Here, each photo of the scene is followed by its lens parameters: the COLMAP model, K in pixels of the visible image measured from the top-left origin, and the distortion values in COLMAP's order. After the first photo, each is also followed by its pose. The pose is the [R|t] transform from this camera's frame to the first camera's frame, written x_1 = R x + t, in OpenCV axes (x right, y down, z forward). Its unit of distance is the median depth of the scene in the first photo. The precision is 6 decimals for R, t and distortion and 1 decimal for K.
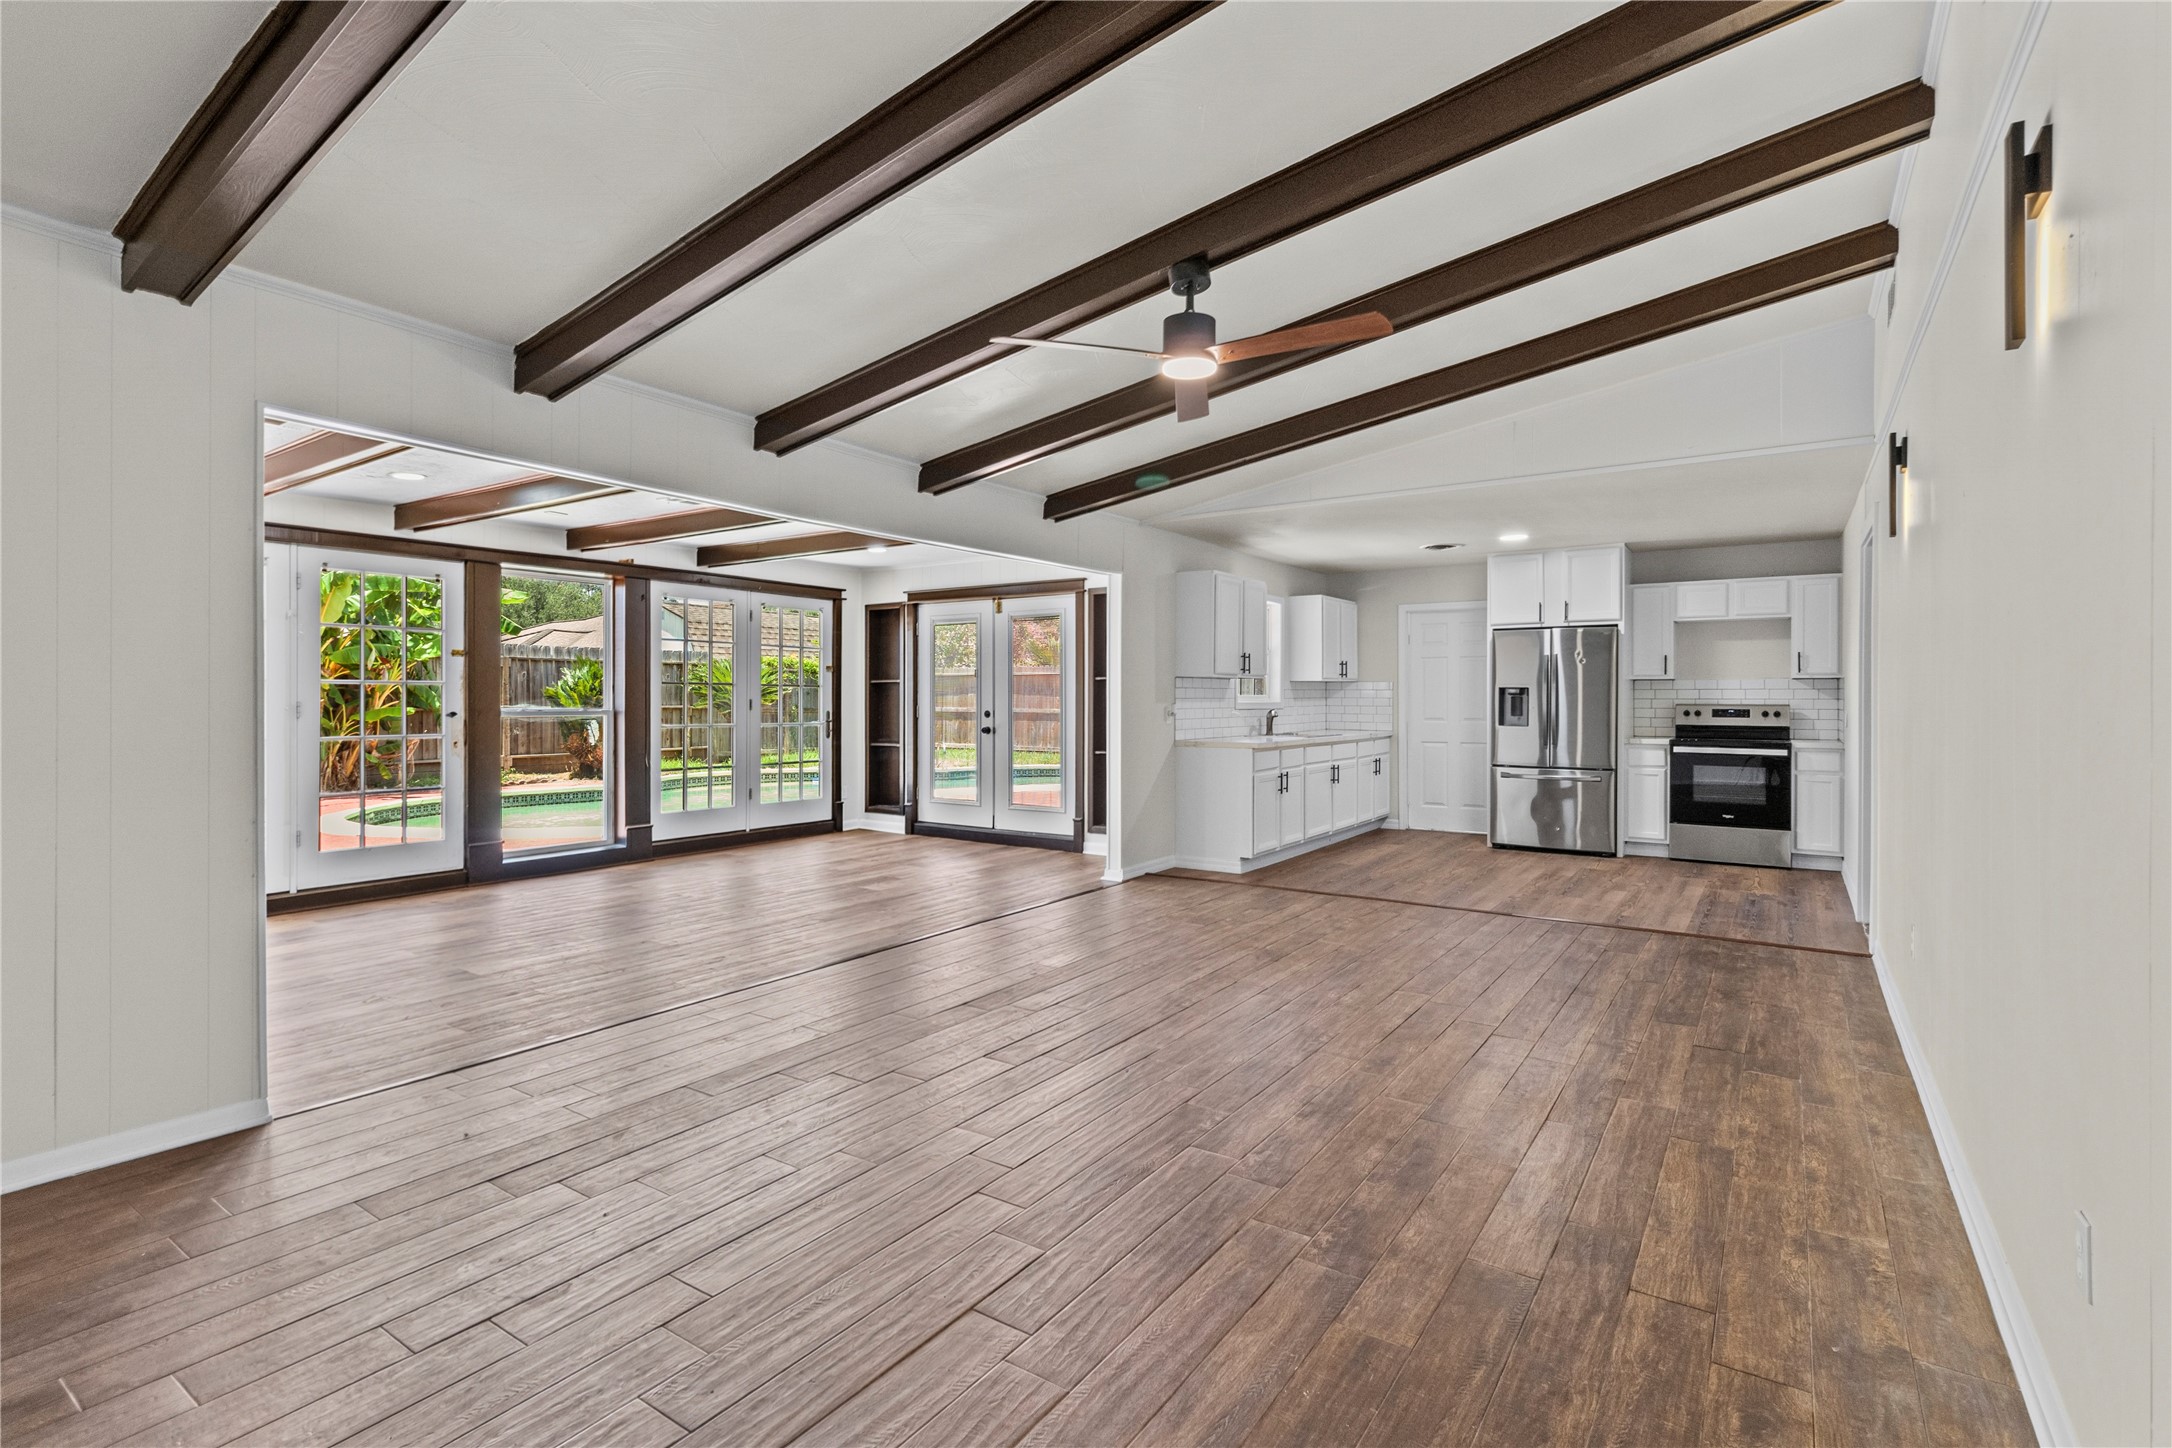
lens RADIAL K [[1007.9, 0, 1087.0], [0, 1007.9, 701.0], [0, 0, 1]] dist [0.001155, 0.000663]
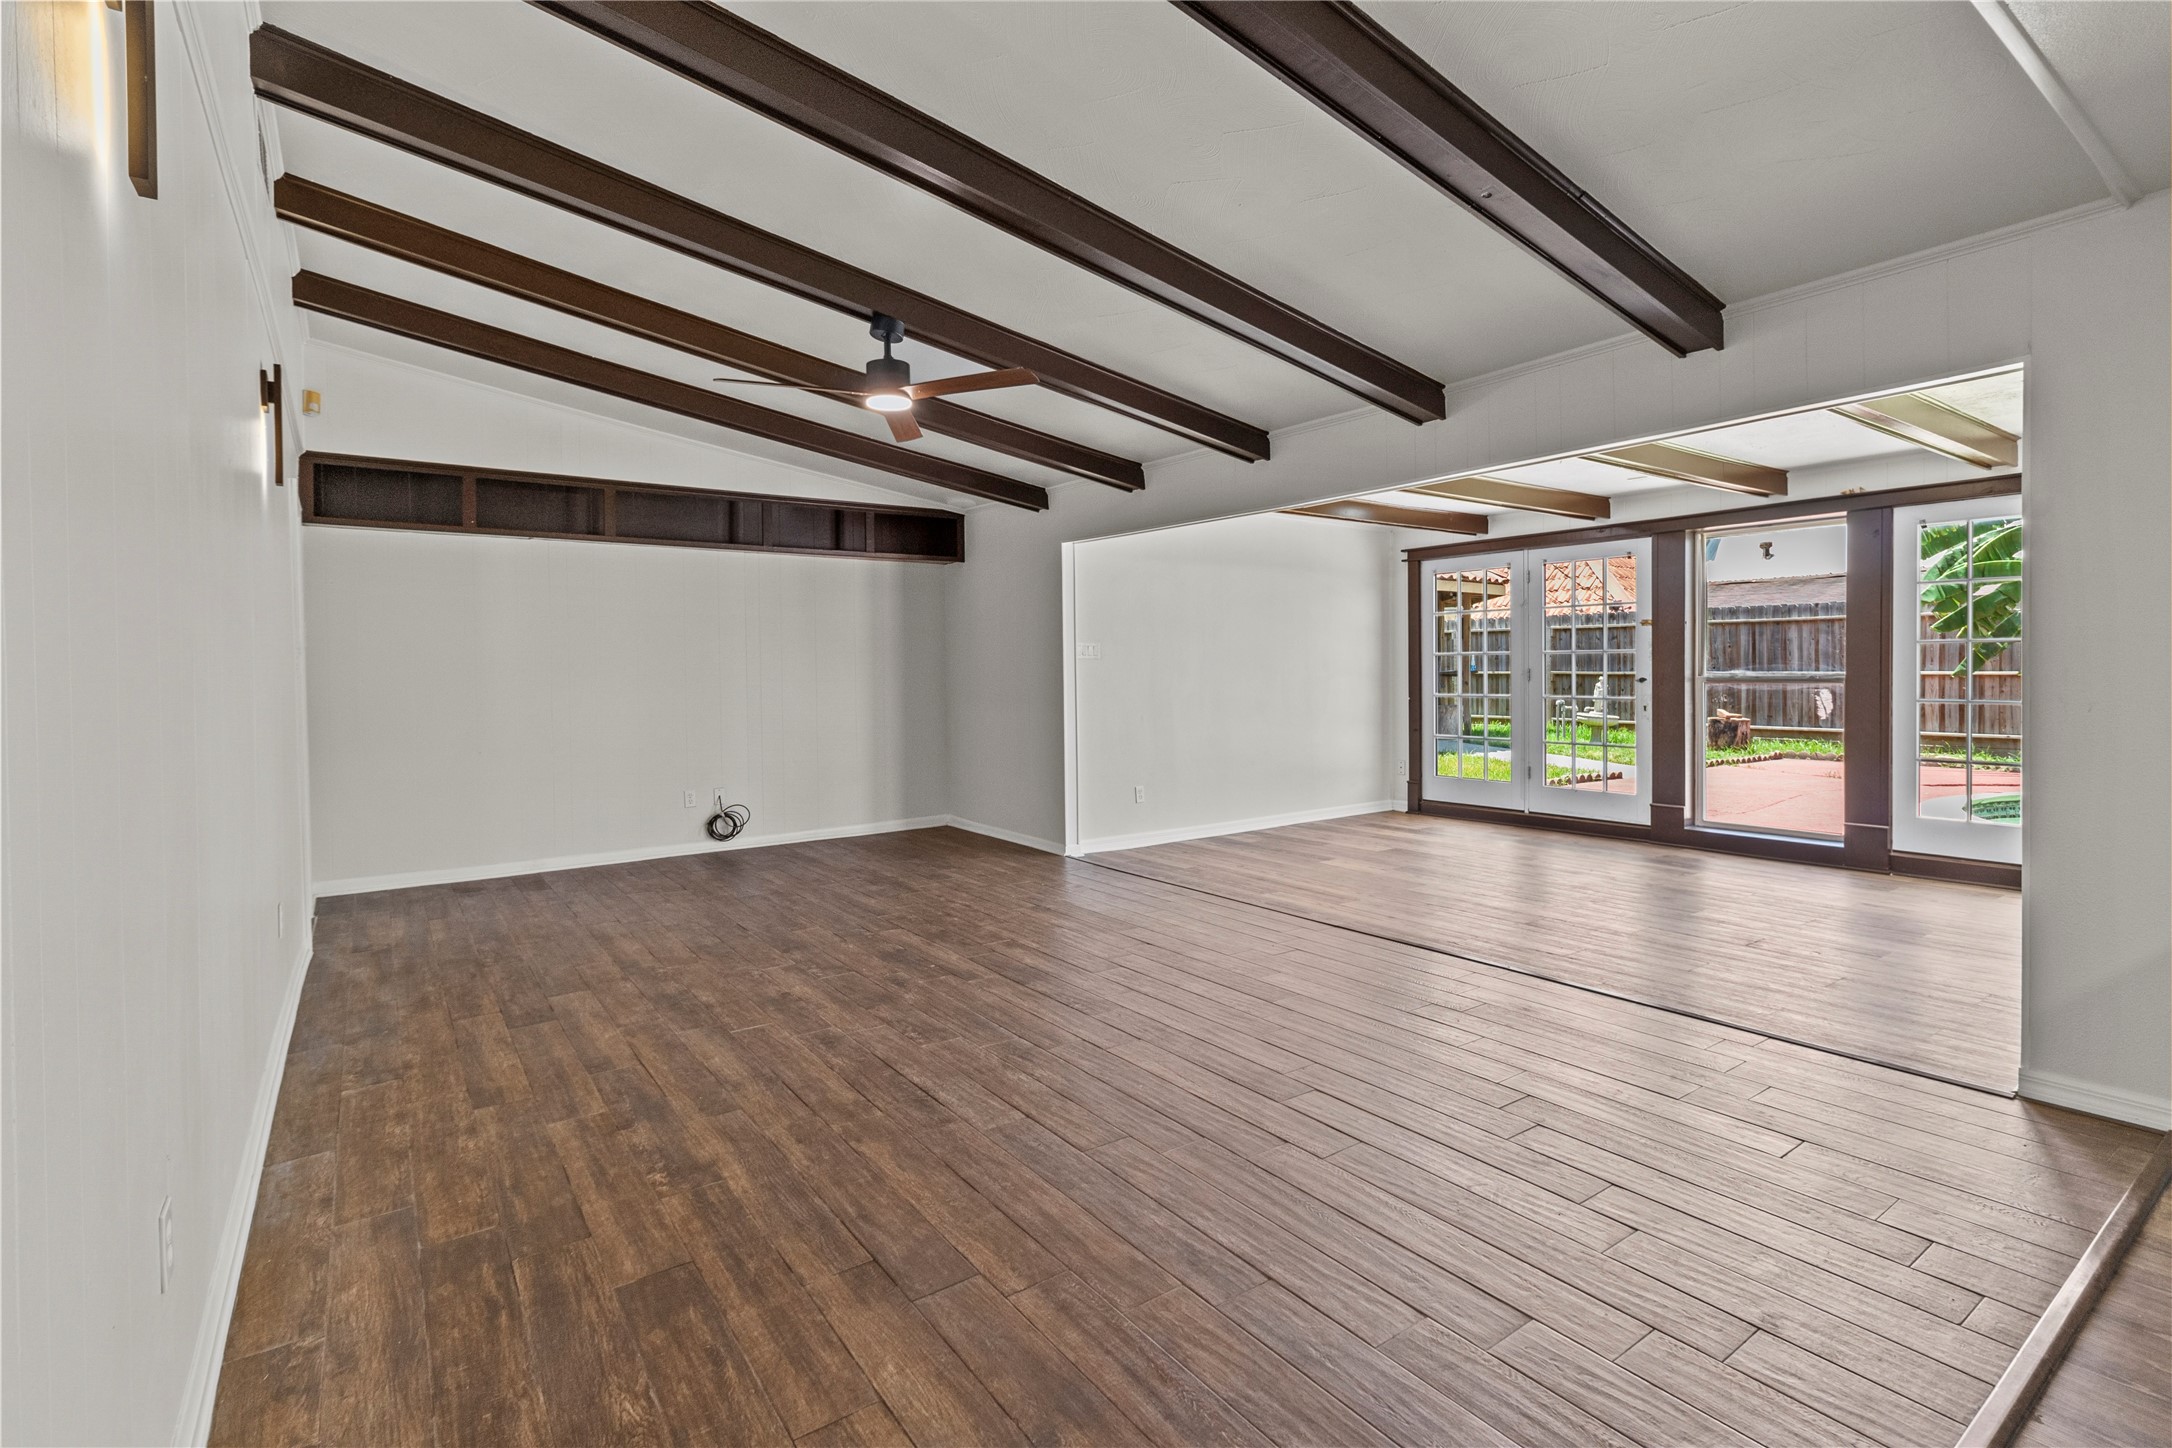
lens RADIAL K [[1007.9, 0, 1094.3], [0, 1007.9, 683.5], [0, 0, 1]] dist [0.001155, 0.000663]
pose [[-0.332590, 0.013991, -0.942968, 1.000545], [0.006468, 0.999900, 0.012555, -0.001957], [0.943049, -0.001923, -0.332647, 1.390868]]
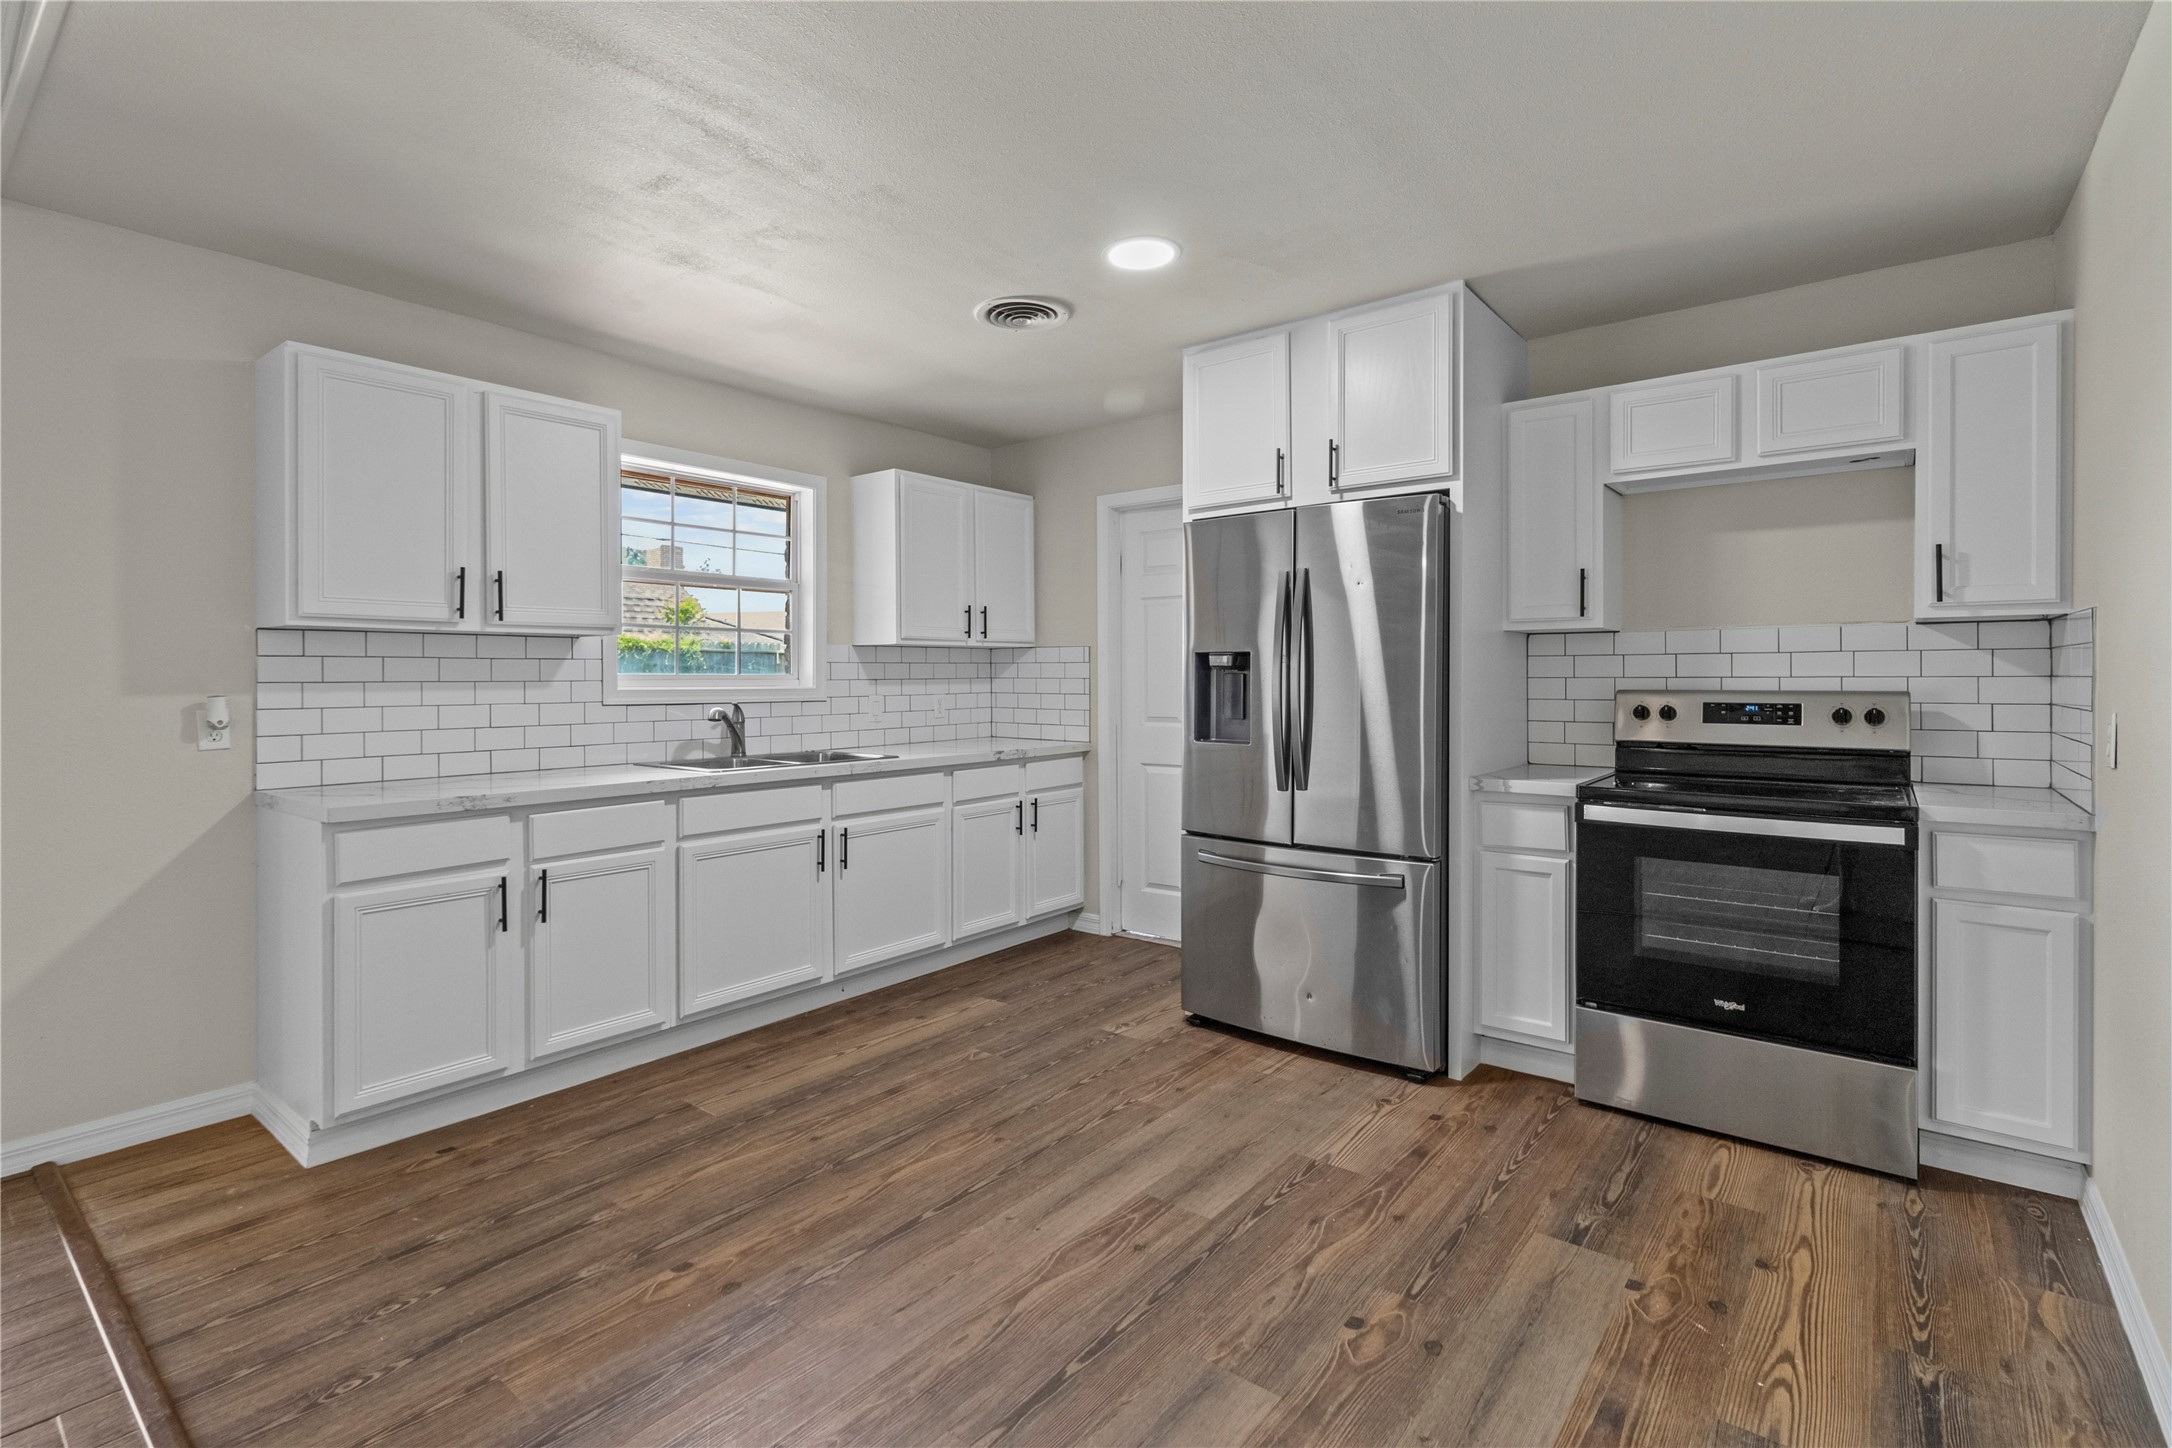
lens RADIAL K [[1007.9, 0, 1079.3], [0, 1007.9, 686.8], [0, 0, 1]] dist [0.001155, 0.000663]
pose [[0.997594, -0.004501, -0.069176, 0.415312], [0.004891, 0.999973, 0.005459, -0.001716], [0.069149, -0.005784, 0.997590, 0.605516]]
